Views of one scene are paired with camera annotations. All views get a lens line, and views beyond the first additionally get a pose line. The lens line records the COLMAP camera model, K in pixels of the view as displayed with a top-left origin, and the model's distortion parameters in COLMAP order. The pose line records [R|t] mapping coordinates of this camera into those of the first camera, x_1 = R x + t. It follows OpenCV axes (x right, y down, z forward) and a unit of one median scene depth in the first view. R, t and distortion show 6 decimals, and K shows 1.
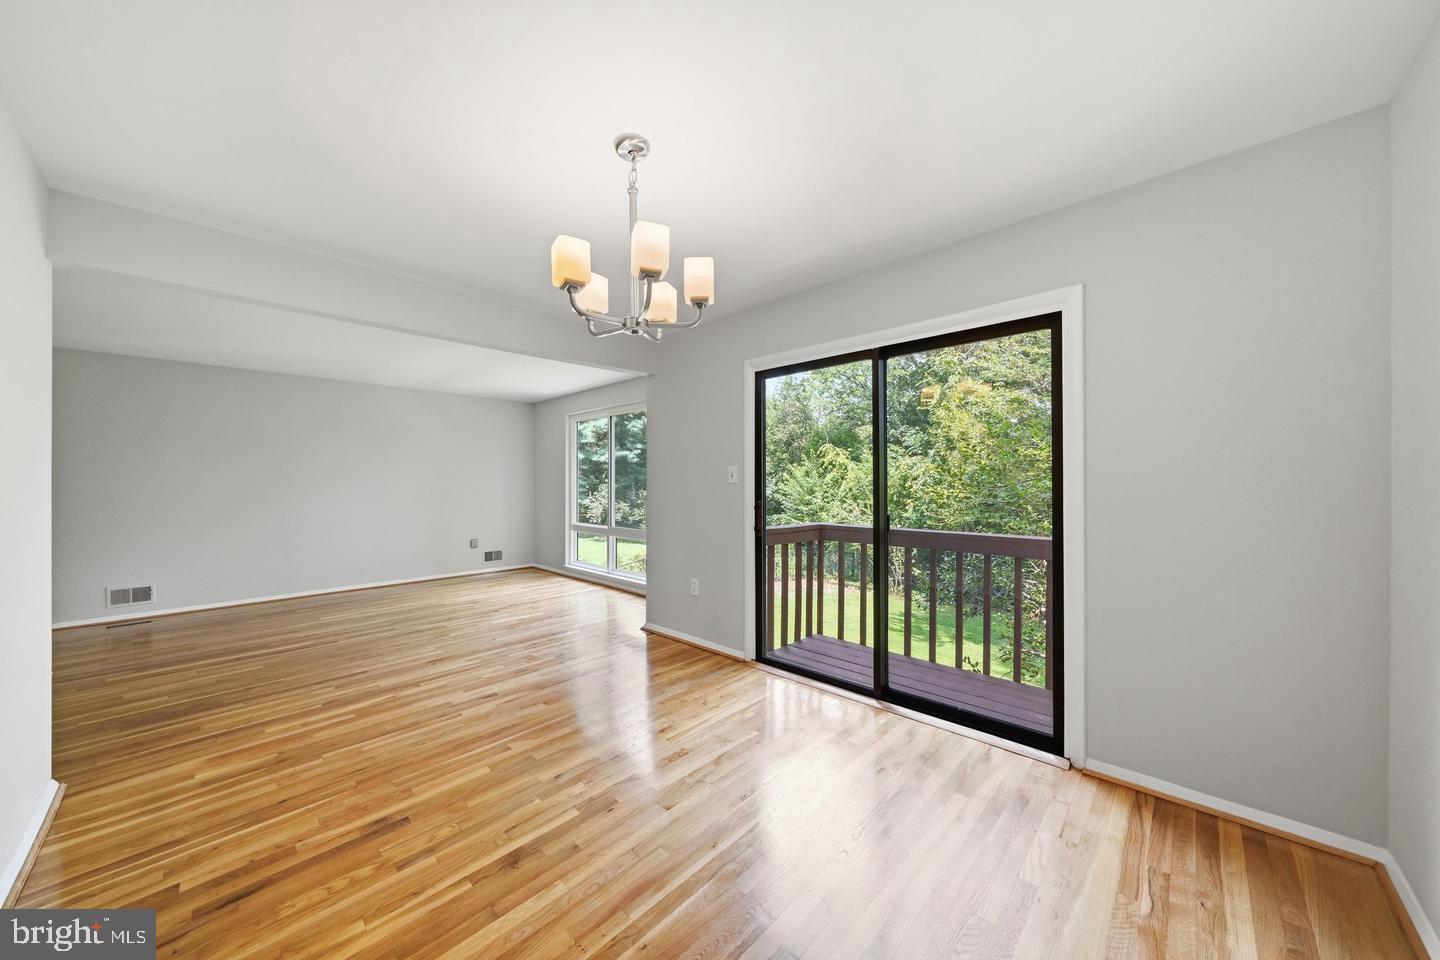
lens RADIAL K [[491.5, 0, 718.3], [0, 491.5, 483.4], [0, 0, 1]] dist [-0.001258, -0.000212]
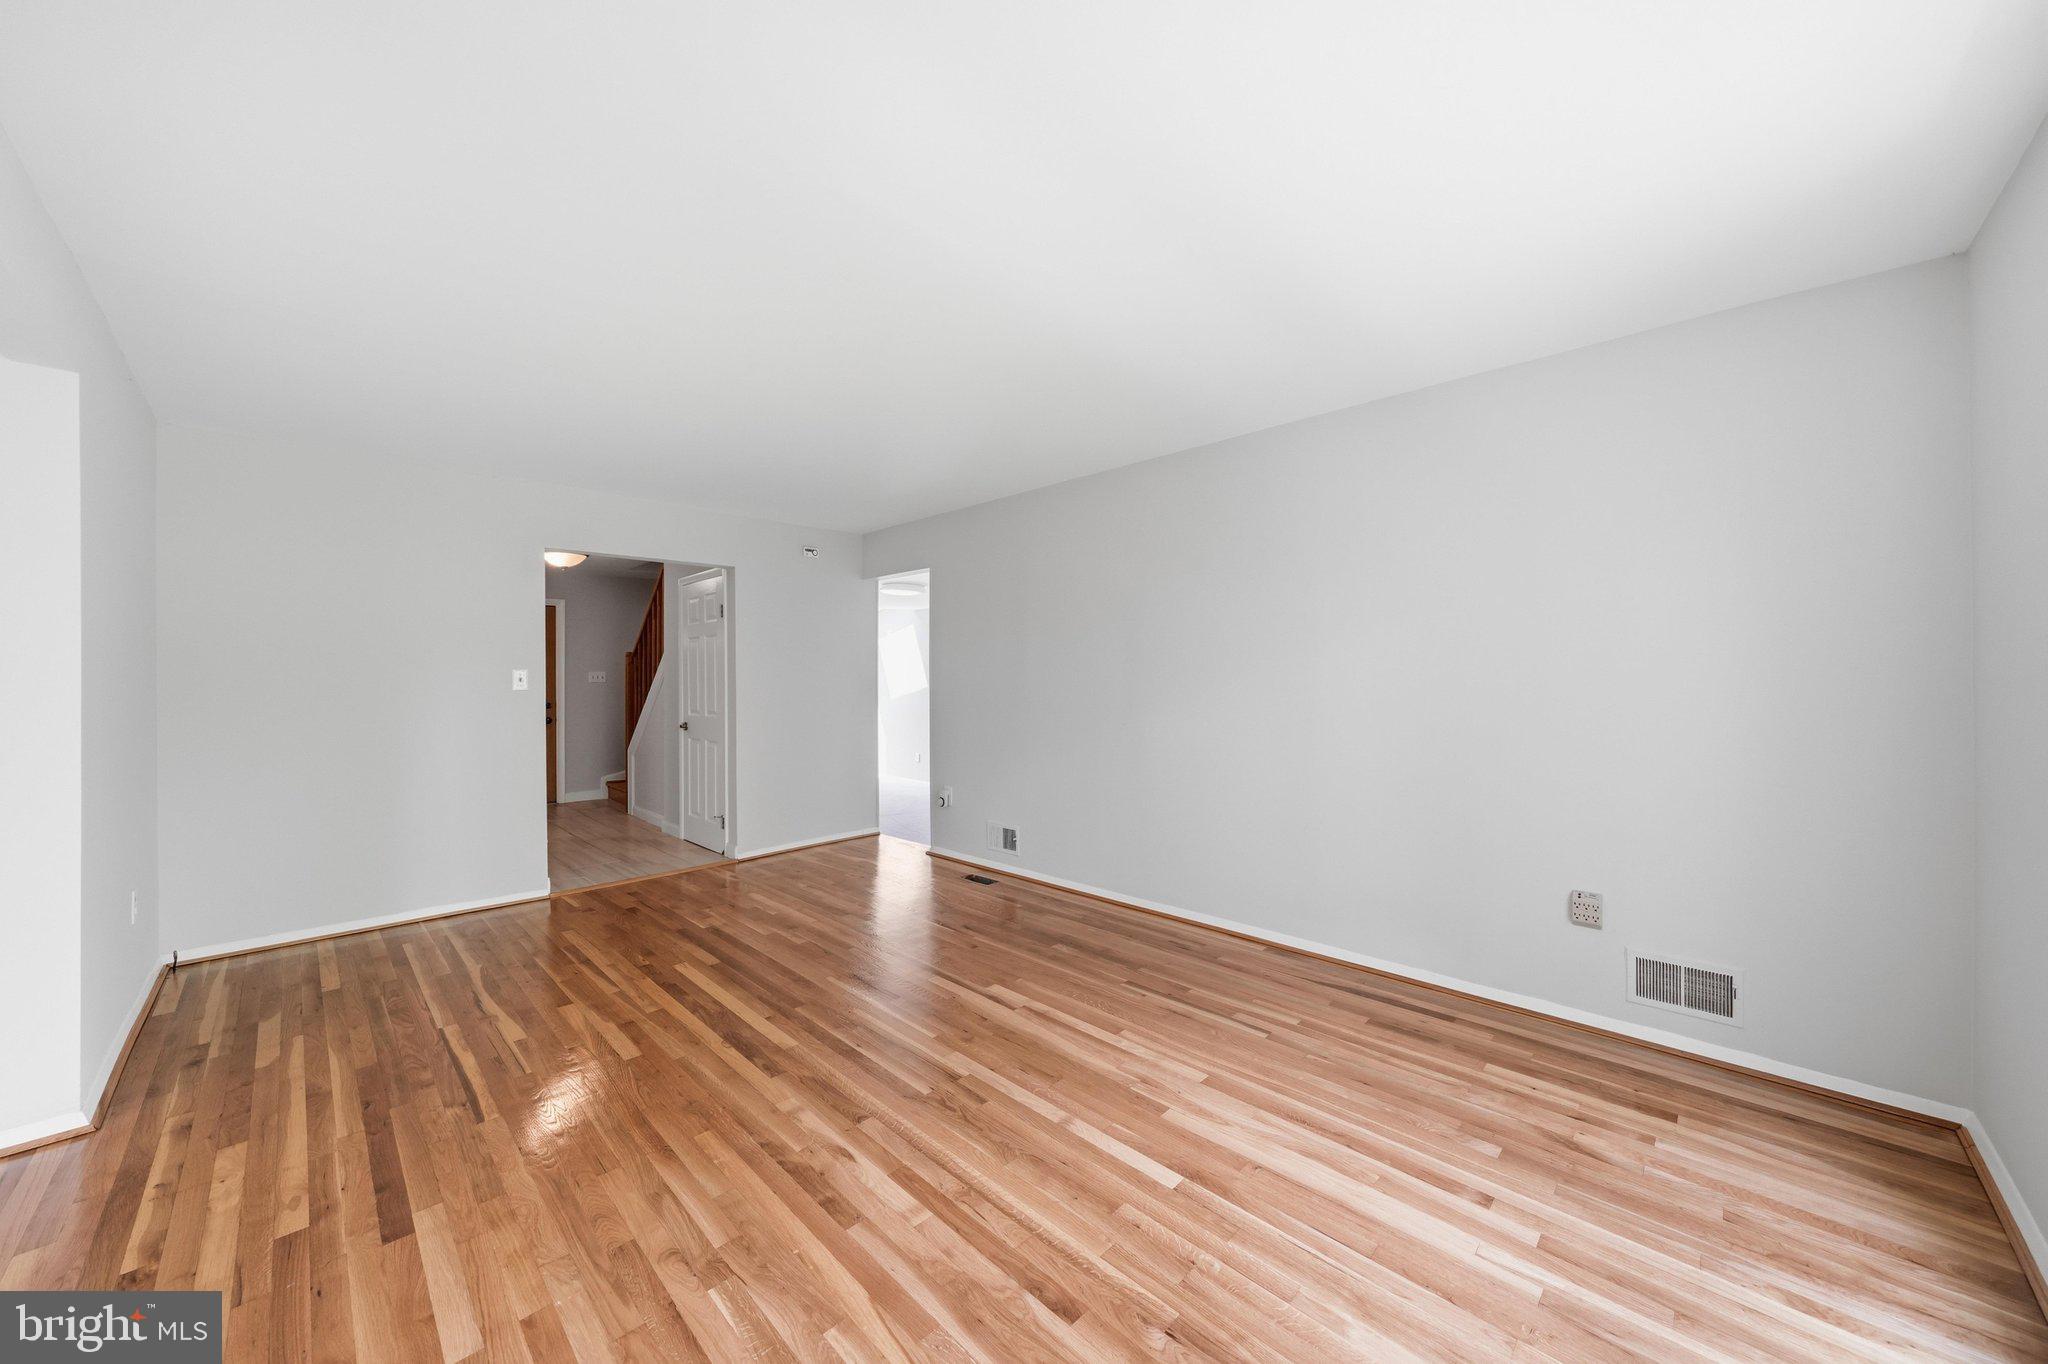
lens RADIAL K [[718.0, 0, 1019.5], [0, 718.0, 681.1], [0, 0, 1]] dist [0.000513, 0.000013]
pose [[-0.015442, 0.005461, -0.999866, -0.231061], [0.003548, 0.999979, 0.005407, -0.006971], [0.999874, -0.003464, -0.015461, 1.494952]]
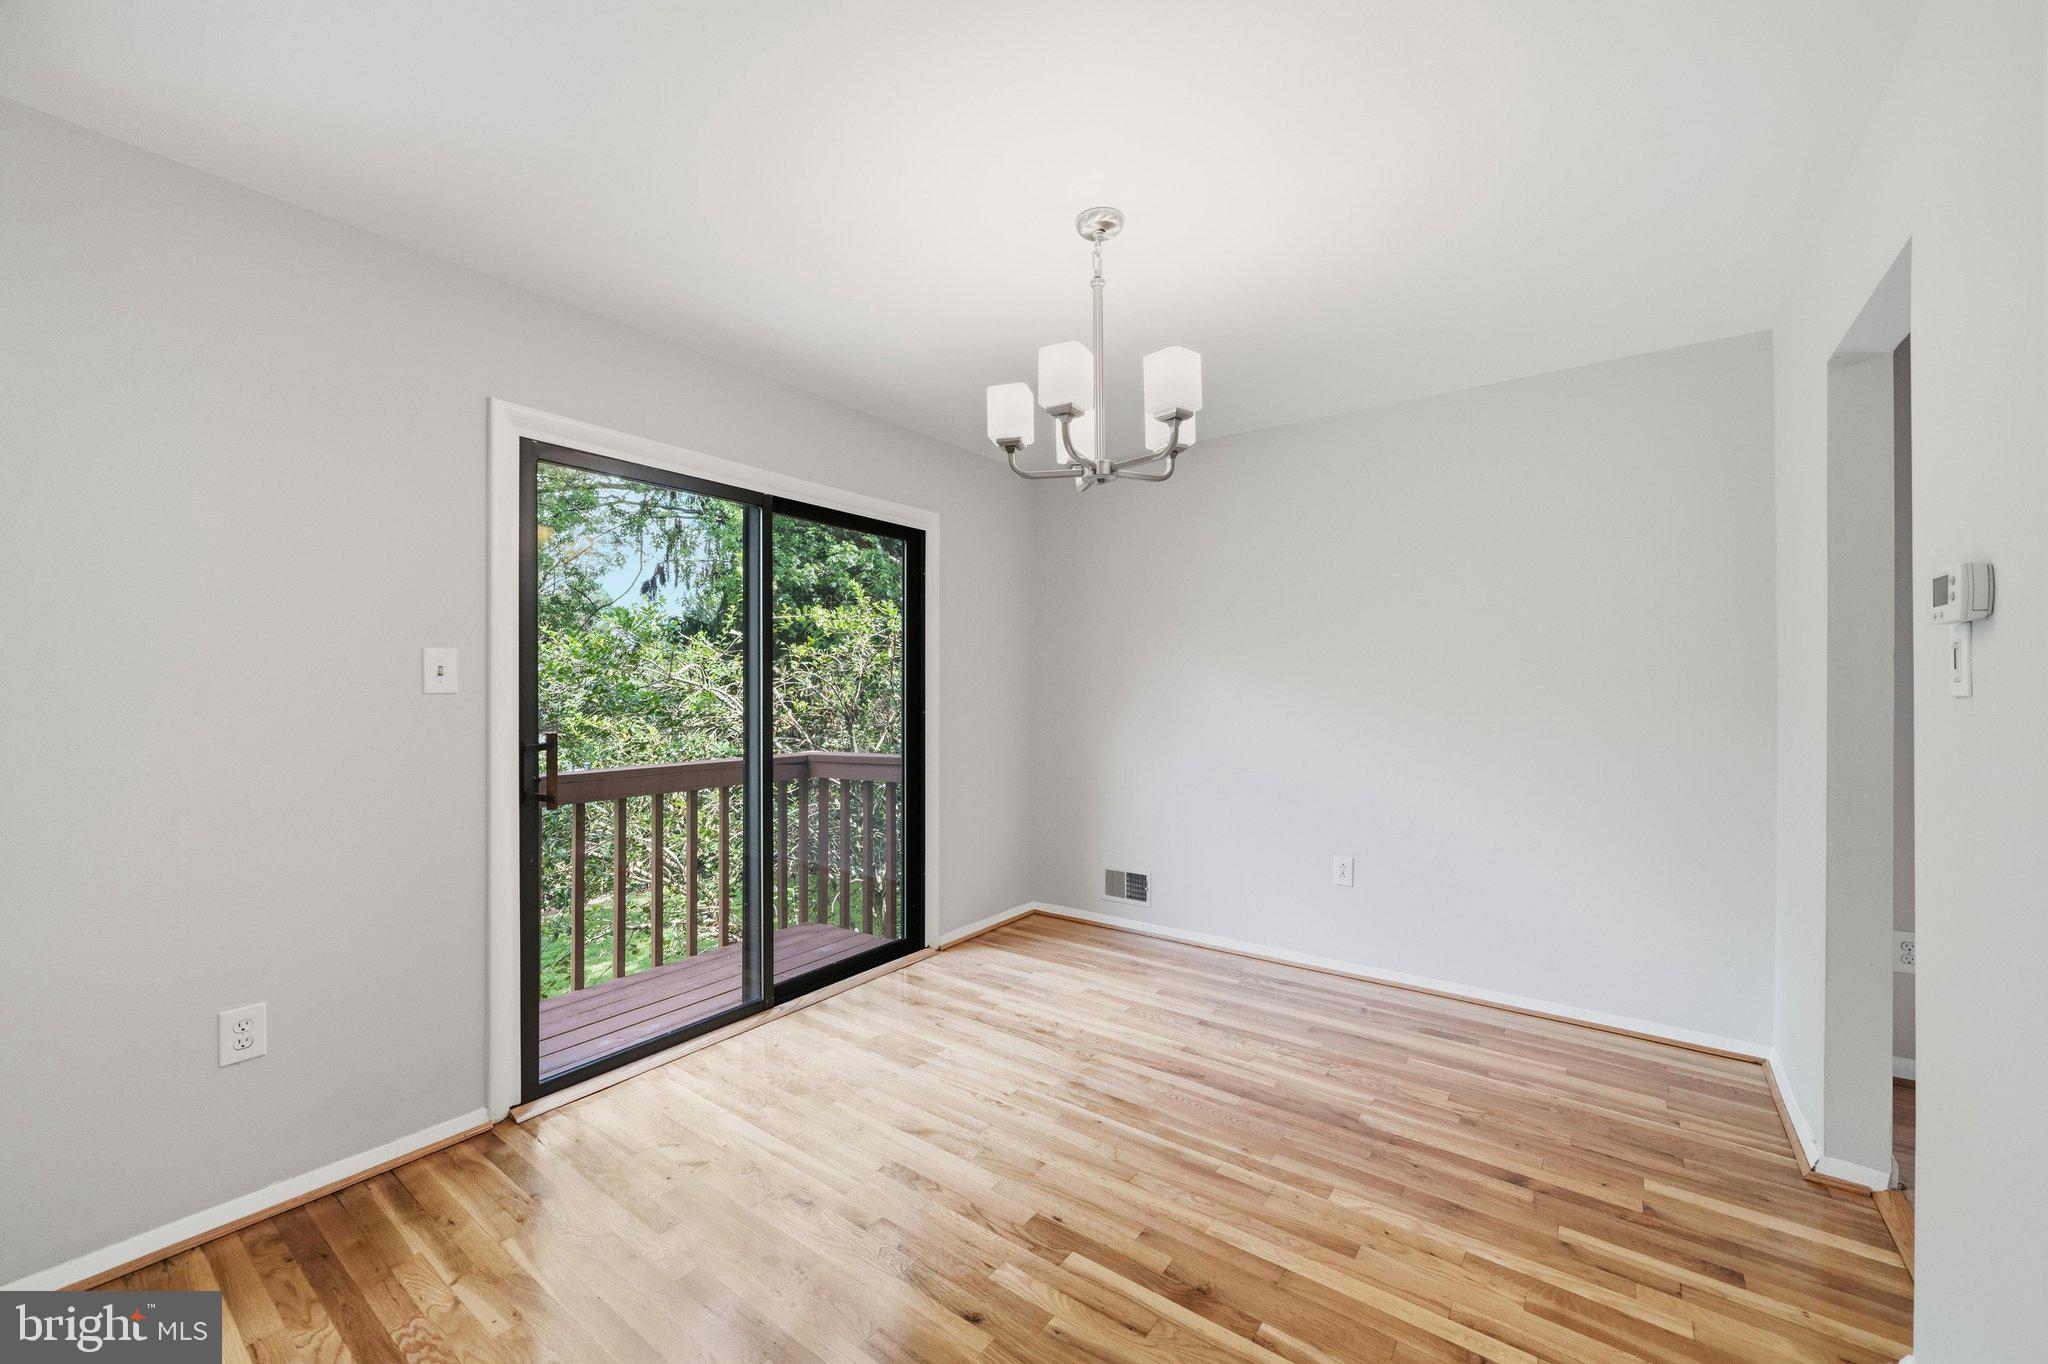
lens RADIAL K [[790.4, 0, 1024.0], [0, 790.4, 682.0], [0, 0, 1]] dist [0.001140, 0.000007]
pose [[-0.130490, 0.013681, 0.991355, -0.716933], [0.005242, 0.999900, -0.013108, 0.001268], [-0.991436, 0.003487, -0.130549, 0.692973]]
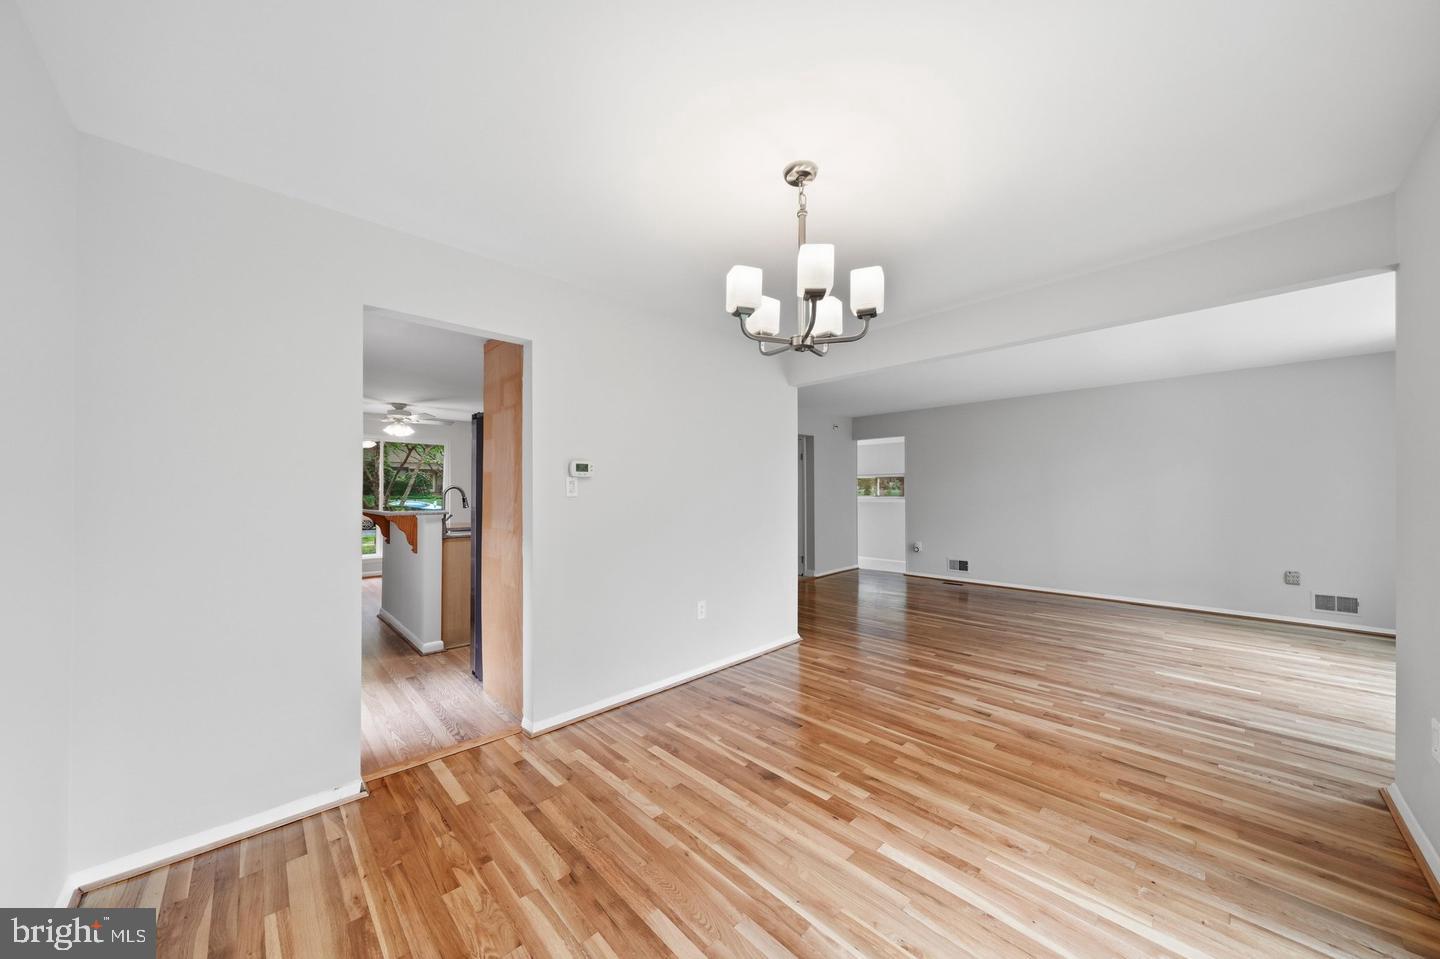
lens RADIAL K [[491.5, 0, 718.3], [0, 491.5, 482.9], [0, 0, 1]] dist [-0.001258, -0.000212]
pose [[-0.042045, -0.012391, -0.999039, 0.481863], [0.001767, 0.999921, -0.012476, -0.009101], [0.999114, -0.002290, -0.042019, 0.475499]]
